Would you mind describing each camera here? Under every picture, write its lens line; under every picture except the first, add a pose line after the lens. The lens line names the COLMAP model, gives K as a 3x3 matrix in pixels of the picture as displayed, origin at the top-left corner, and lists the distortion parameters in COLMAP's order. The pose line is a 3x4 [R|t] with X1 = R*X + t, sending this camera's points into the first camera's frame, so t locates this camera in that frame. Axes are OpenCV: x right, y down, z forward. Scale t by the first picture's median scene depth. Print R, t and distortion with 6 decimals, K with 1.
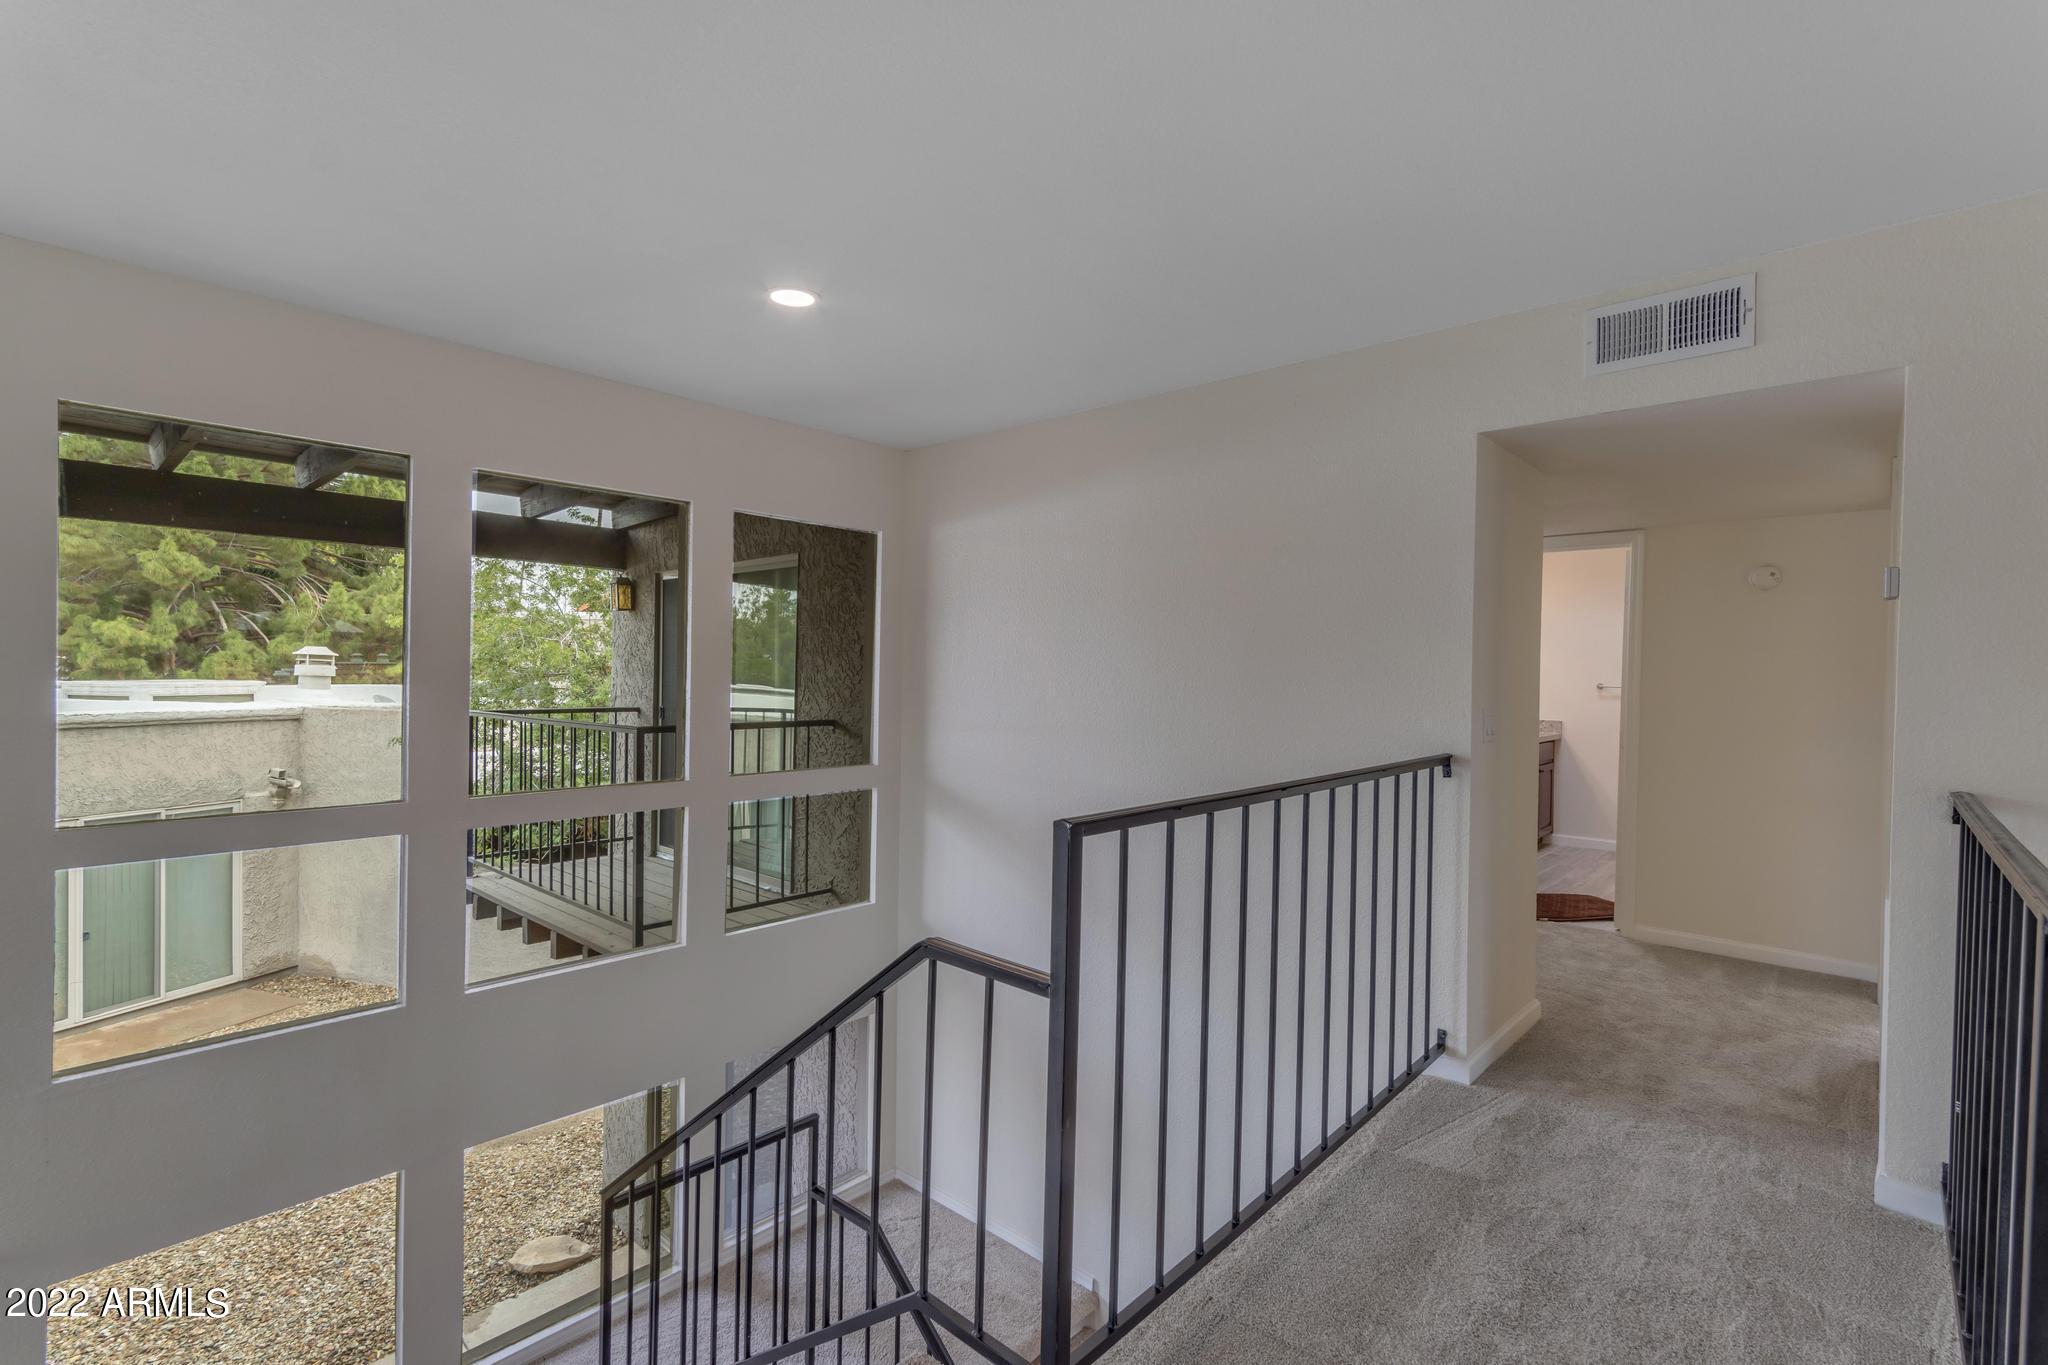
lens RADIAL K [[937.7, 0, 1016.5], [0, 937.7, 682.8], [0, 0, 1]] dist [-0.000423, -0.000146]
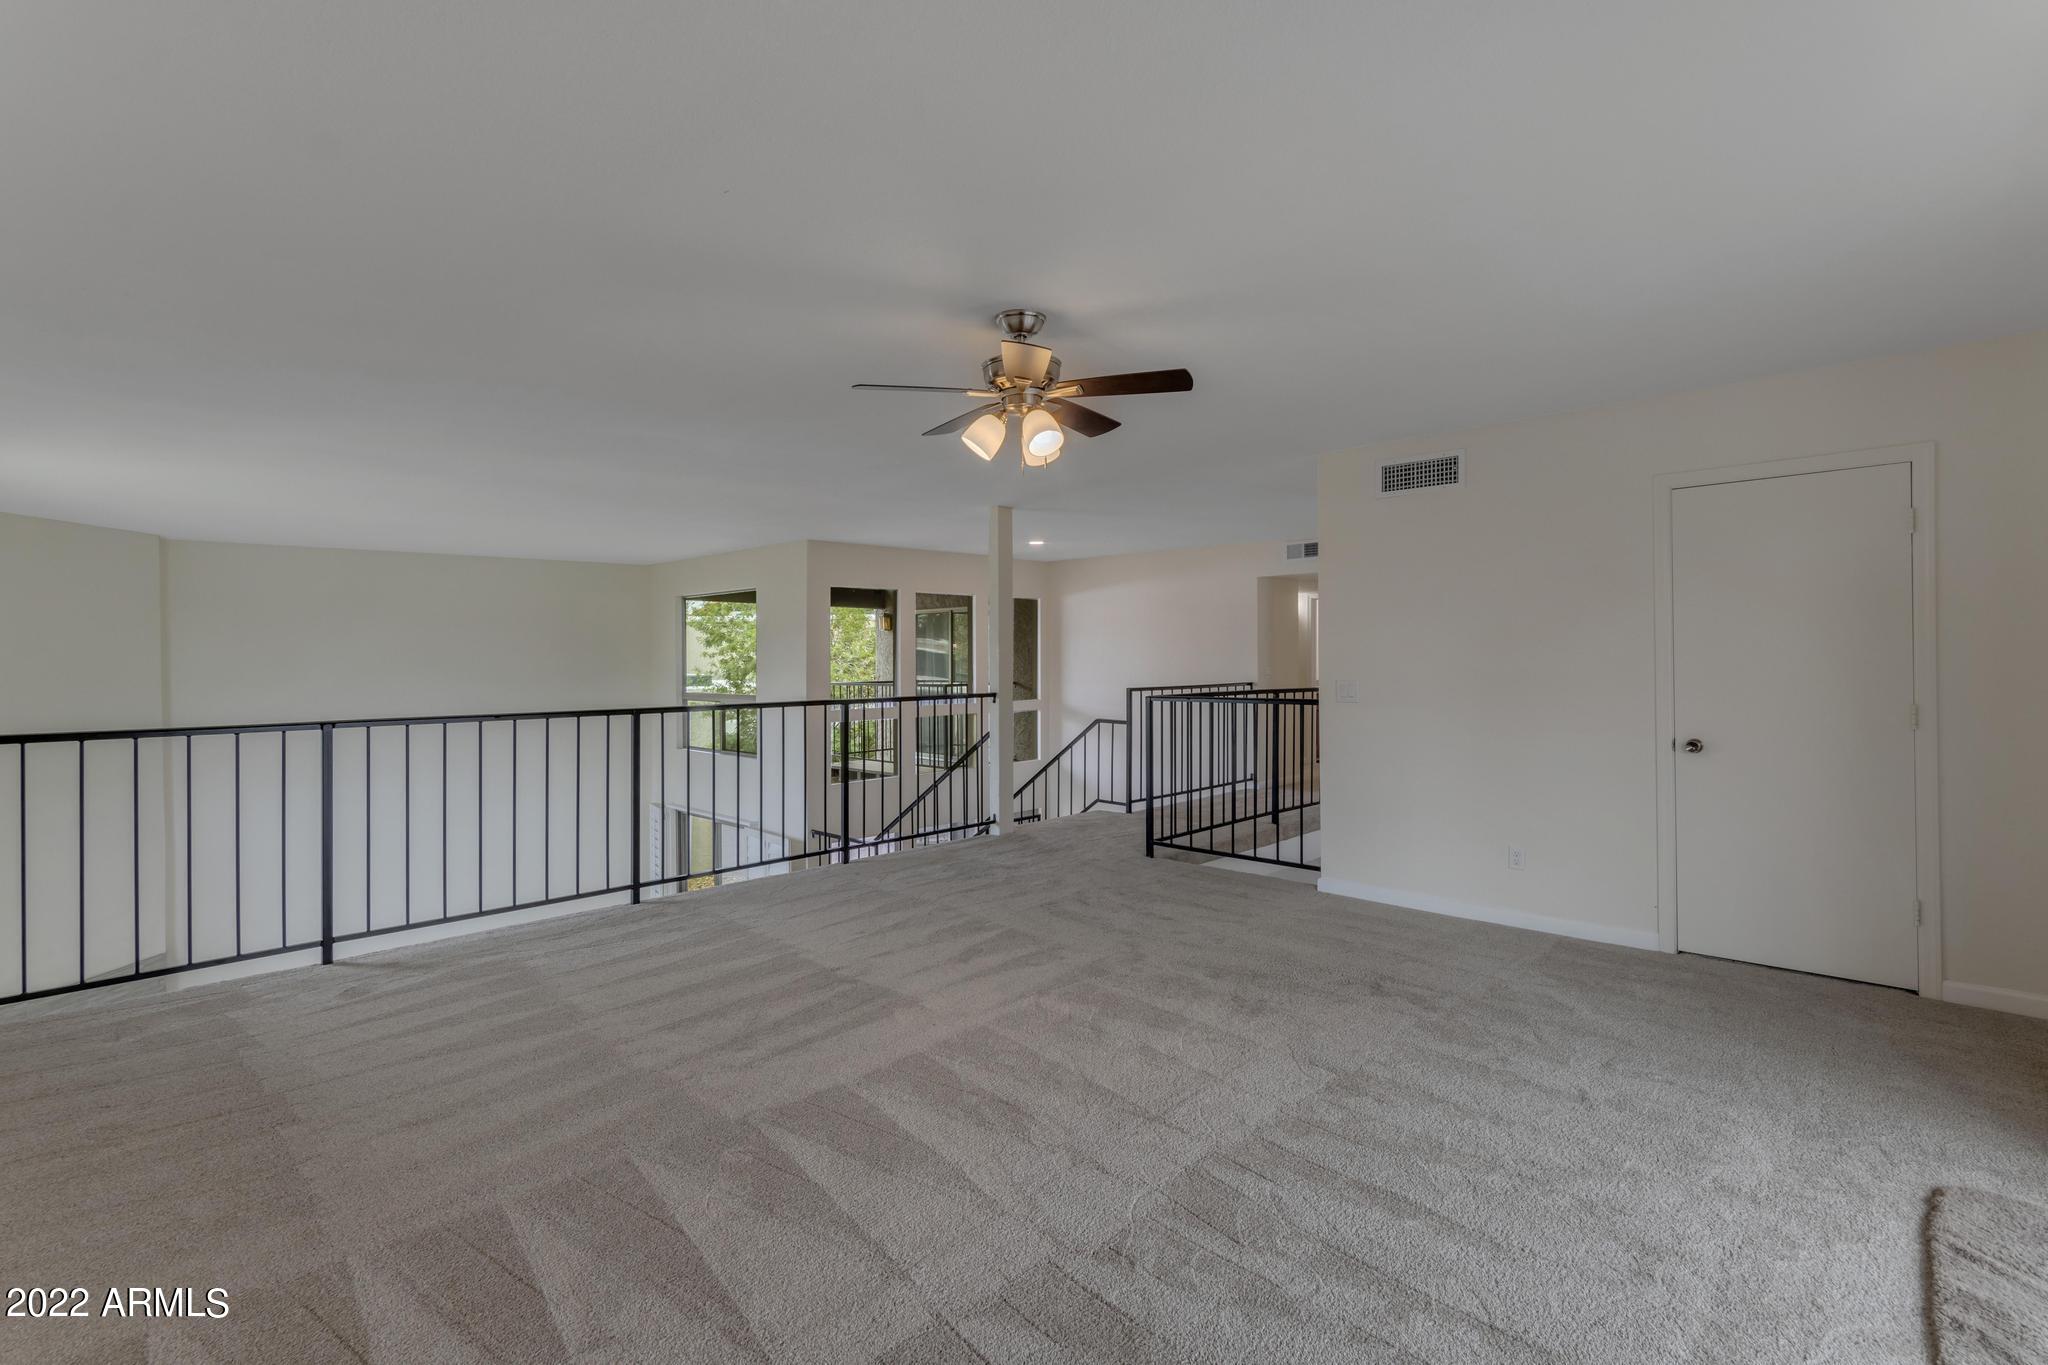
lens RADIAL K [[966.3, 0, 1023.2], [0, 966.3, 668.3], [0, 0, 1]] dist [0.001806, 0.000141]
pose [[0.999076, -0.027058, -0.033383, -0.112809], [0.027103, 0.999632, 0.000902, 0.009353], [0.033346, -0.001806, 0.999442, -1.401584]]
